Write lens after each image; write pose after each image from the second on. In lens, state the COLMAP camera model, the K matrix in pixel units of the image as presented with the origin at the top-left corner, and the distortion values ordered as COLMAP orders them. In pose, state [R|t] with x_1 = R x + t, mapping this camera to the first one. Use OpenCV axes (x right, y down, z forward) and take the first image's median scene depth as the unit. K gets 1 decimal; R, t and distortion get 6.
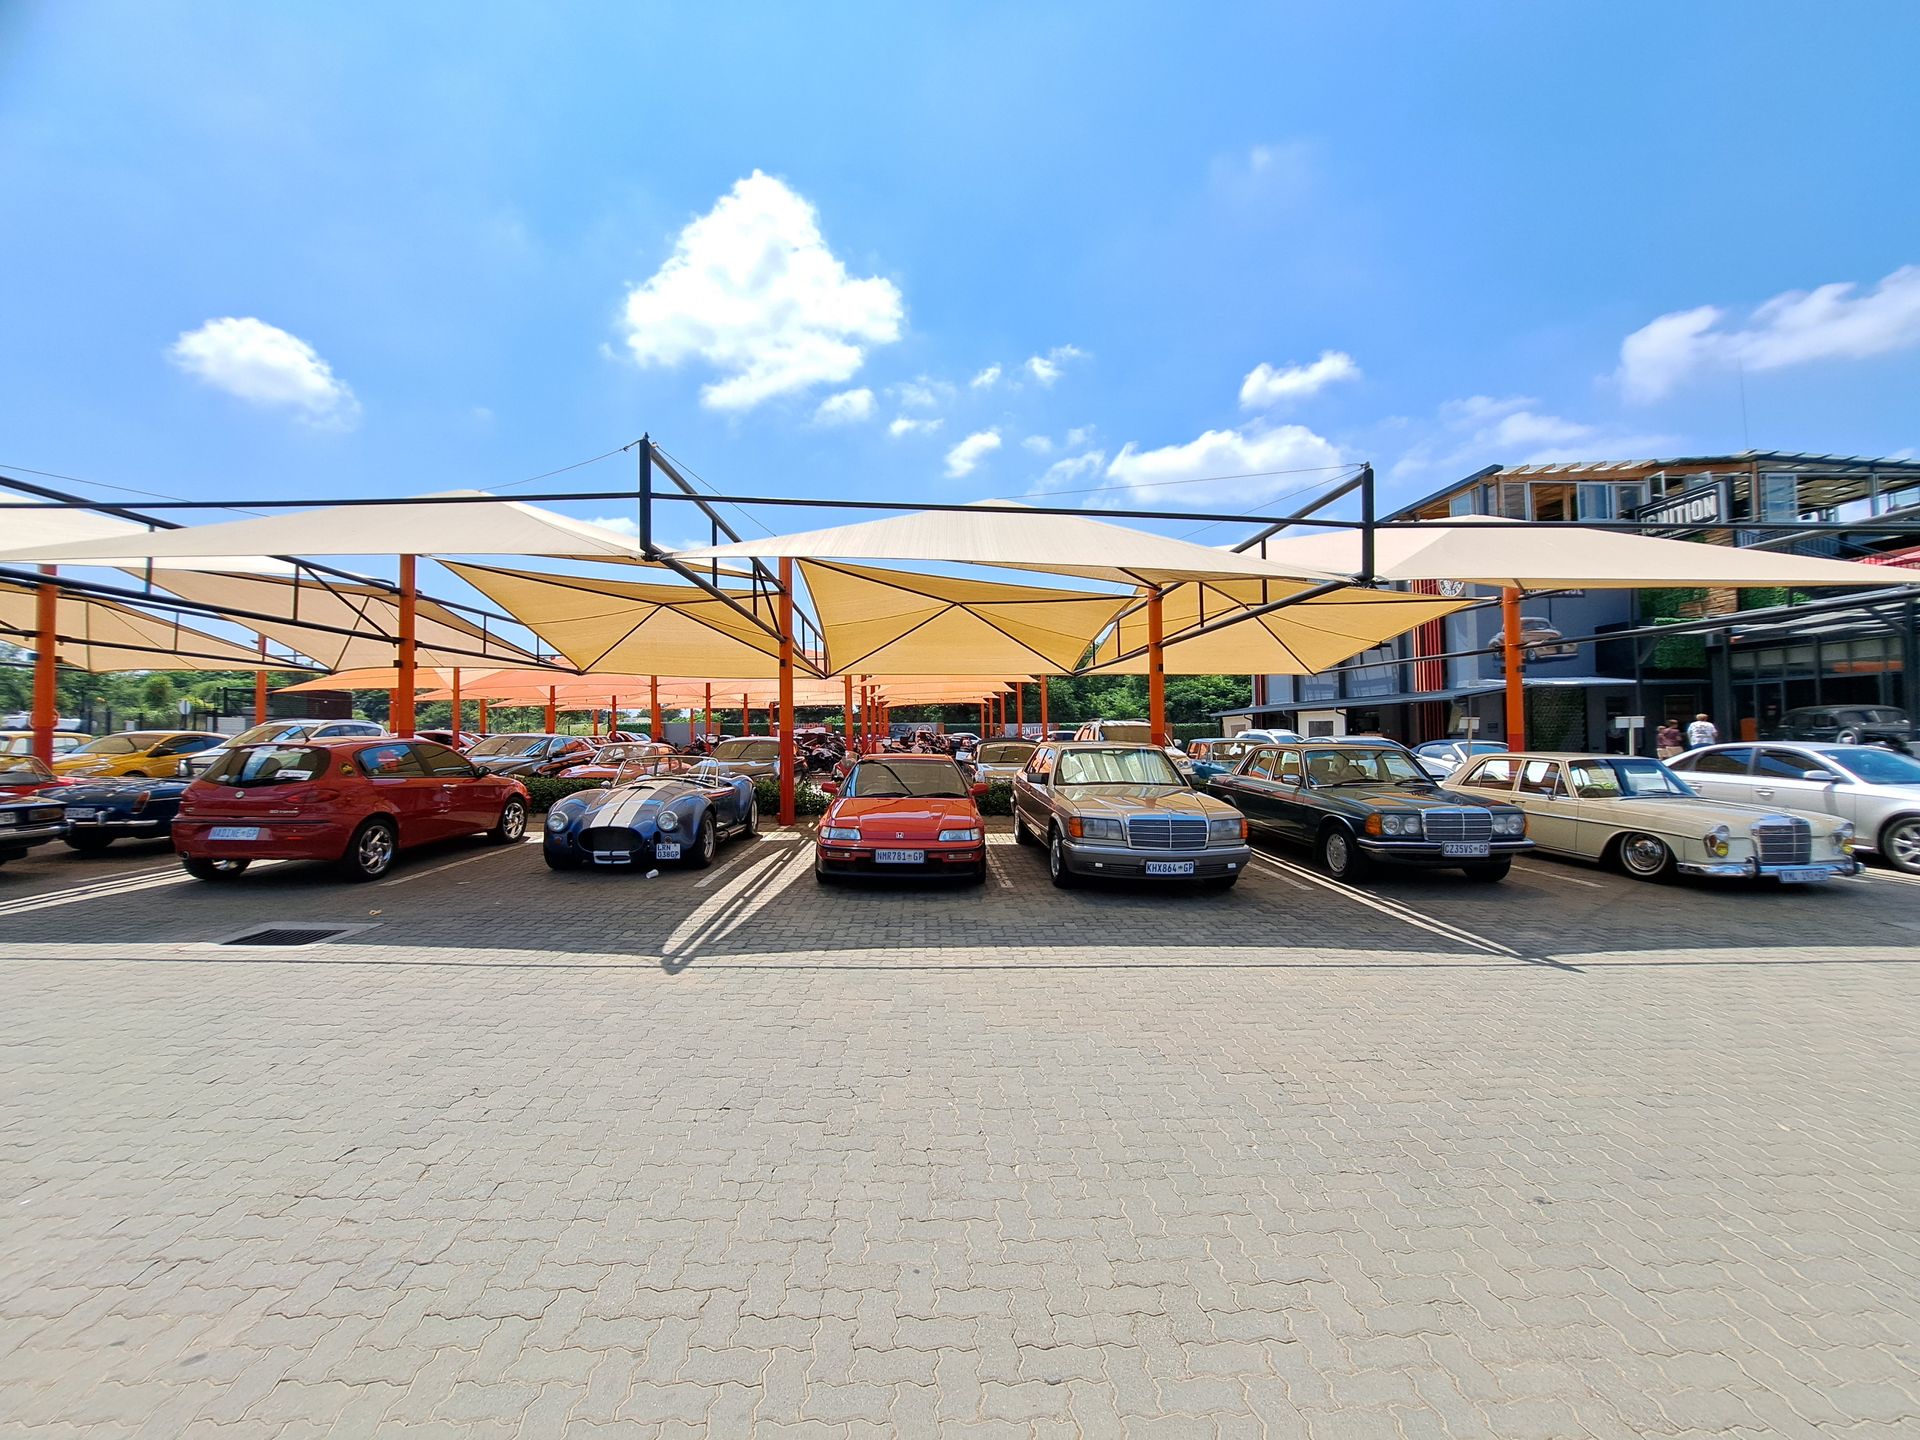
lens RADIAL K [[796.9, 0, 960.0], [0, 796.9, 720.0], [0, 0, 1]] dist [-0.001997, -0.000314]
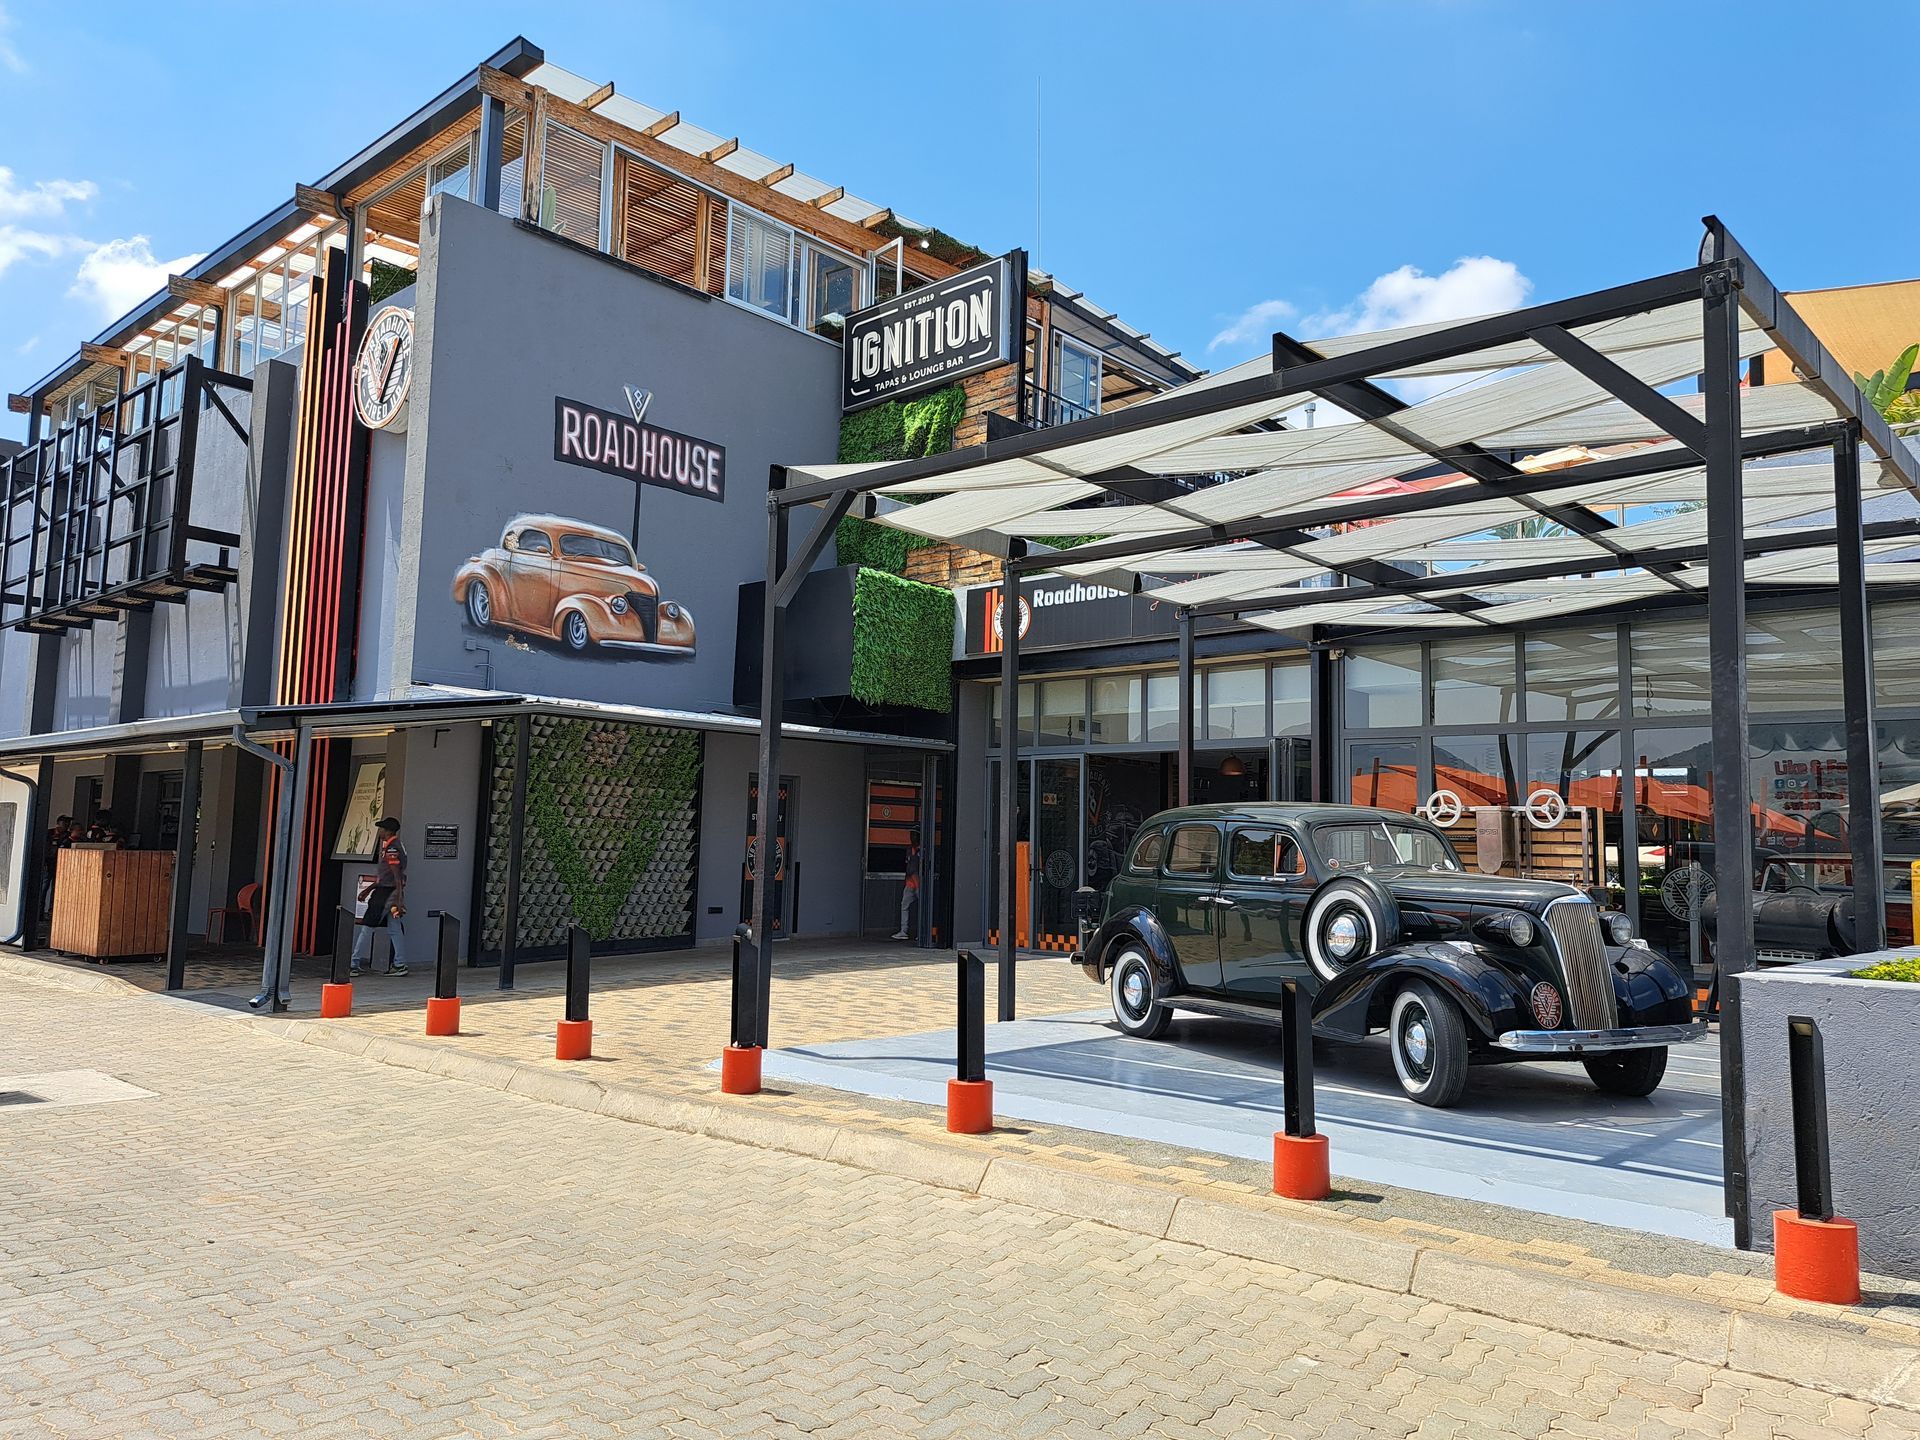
lens RADIAL K [[1413.5, 0, 960.0], [0, 1413.5, 720.0], [0, 0, 1]] dist [-0.001747, -0.000654]
pose [[0.714251, 0.080284, 0.695269, 0.432606], [-0.055292, 0.996767, -0.058298, -0.019953], [-0.697702, 0.003196, 0.716381, 0.471246]]
